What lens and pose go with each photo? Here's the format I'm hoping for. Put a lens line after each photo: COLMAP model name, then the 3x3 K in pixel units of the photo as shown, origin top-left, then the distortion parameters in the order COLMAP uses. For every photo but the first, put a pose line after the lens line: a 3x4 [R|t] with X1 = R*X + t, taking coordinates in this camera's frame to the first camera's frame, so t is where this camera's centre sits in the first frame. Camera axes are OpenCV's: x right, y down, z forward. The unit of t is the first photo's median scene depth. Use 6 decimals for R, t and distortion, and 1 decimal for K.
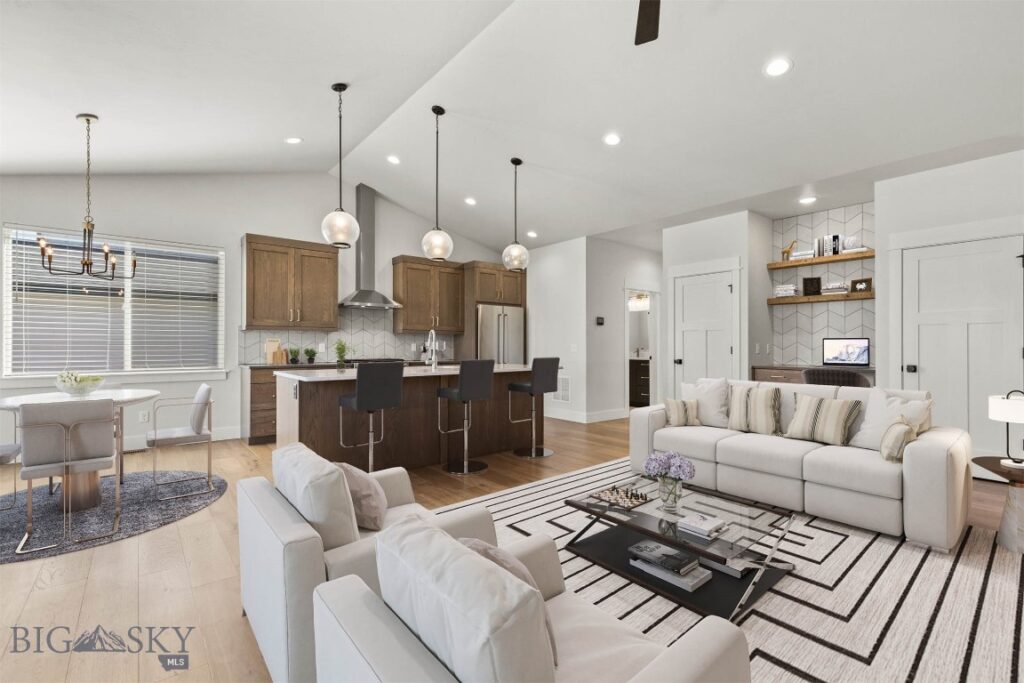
lens RADIAL K [[462.5, 0, 512.0], [0, 462.5, 342.9], [0, 0, 1]] dist [0.003200, 0.000481]
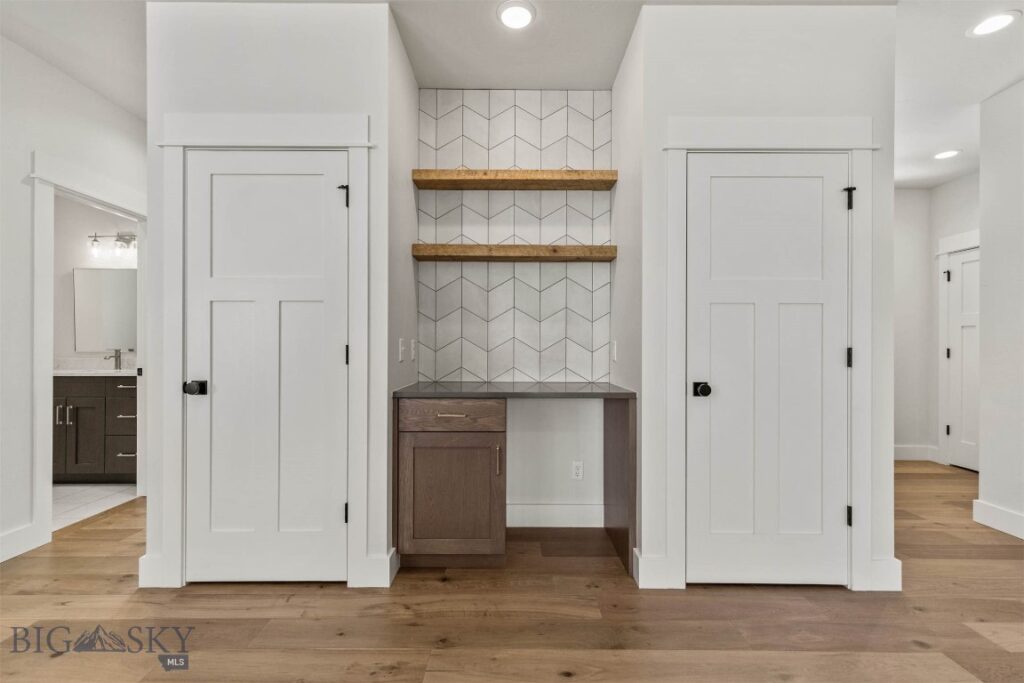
lens RADIAL K [[462.5, 0, 511.3], [0, 462.5, 347.3], [0, 0, 1]] dist [0.003200, 0.000481]
pose [[0.630200, 0.002222, 0.776430, 0.246656], [-0.007319, 0.999968, 0.003078, 0.007453], [-0.776399, -0.007623, 0.630196, 0.616375]]
